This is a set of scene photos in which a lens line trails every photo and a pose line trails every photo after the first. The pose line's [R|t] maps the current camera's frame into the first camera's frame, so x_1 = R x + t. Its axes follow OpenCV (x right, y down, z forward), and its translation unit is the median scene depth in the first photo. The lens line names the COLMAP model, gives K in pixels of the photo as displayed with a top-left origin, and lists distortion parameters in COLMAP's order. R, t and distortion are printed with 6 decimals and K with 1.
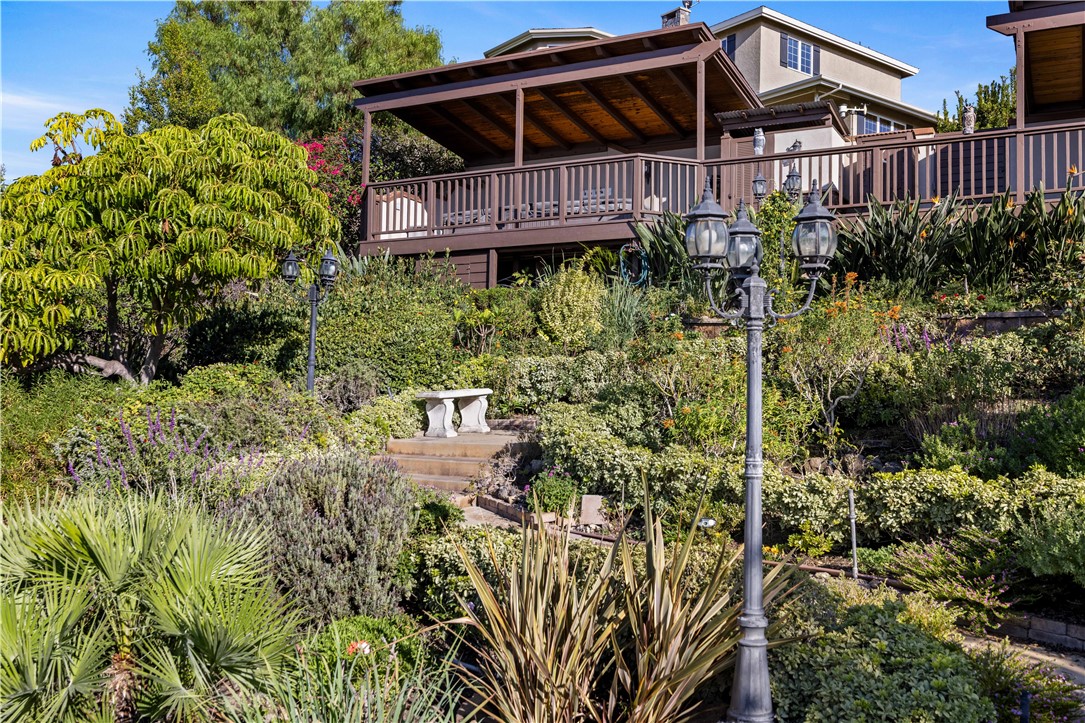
lens RADIAL K [[1096.2, 0, 547.2], [0, 1096.2, 359.1], [0, 0, 1]] dist [0.008701, 0.000000]
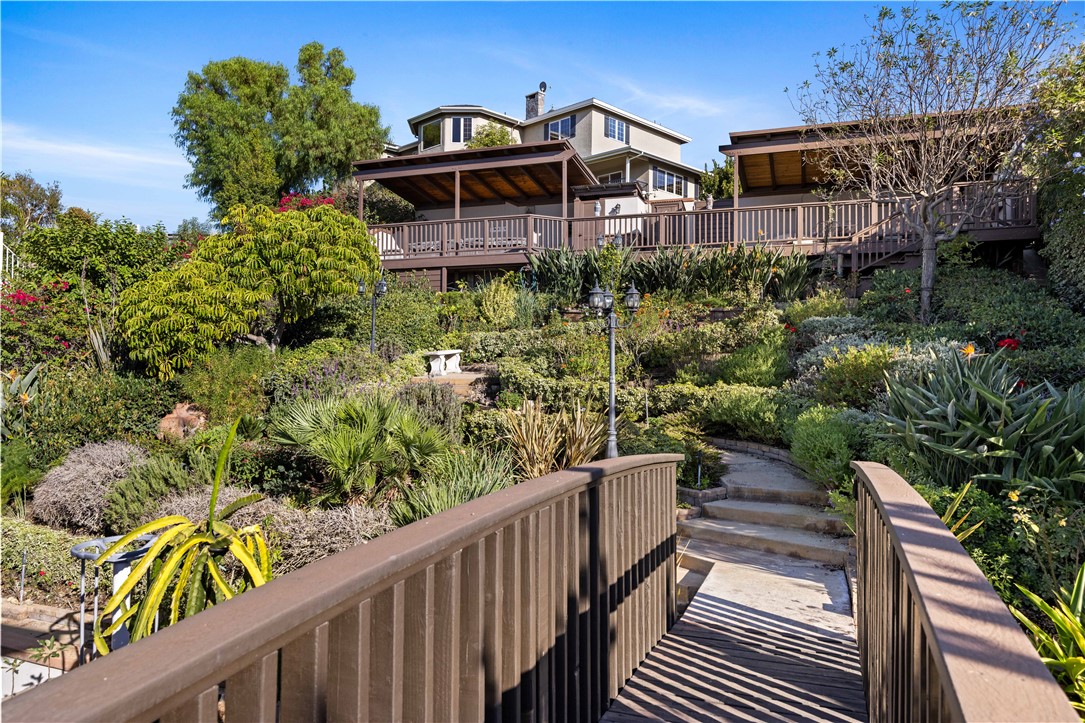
lens RADIAL K [[780.2, 0, 539.0], [0, 780.2, 360.8], [0, 0, 1]] dist [-0.000682, -0.000761]
pose [[0.991567, -0.009863, 0.129221, -0.079491], [0.003792, 0.998881, 0.047147, -0.014214], [-0.129541, -0.046259, 0.990494, -0.298061]]
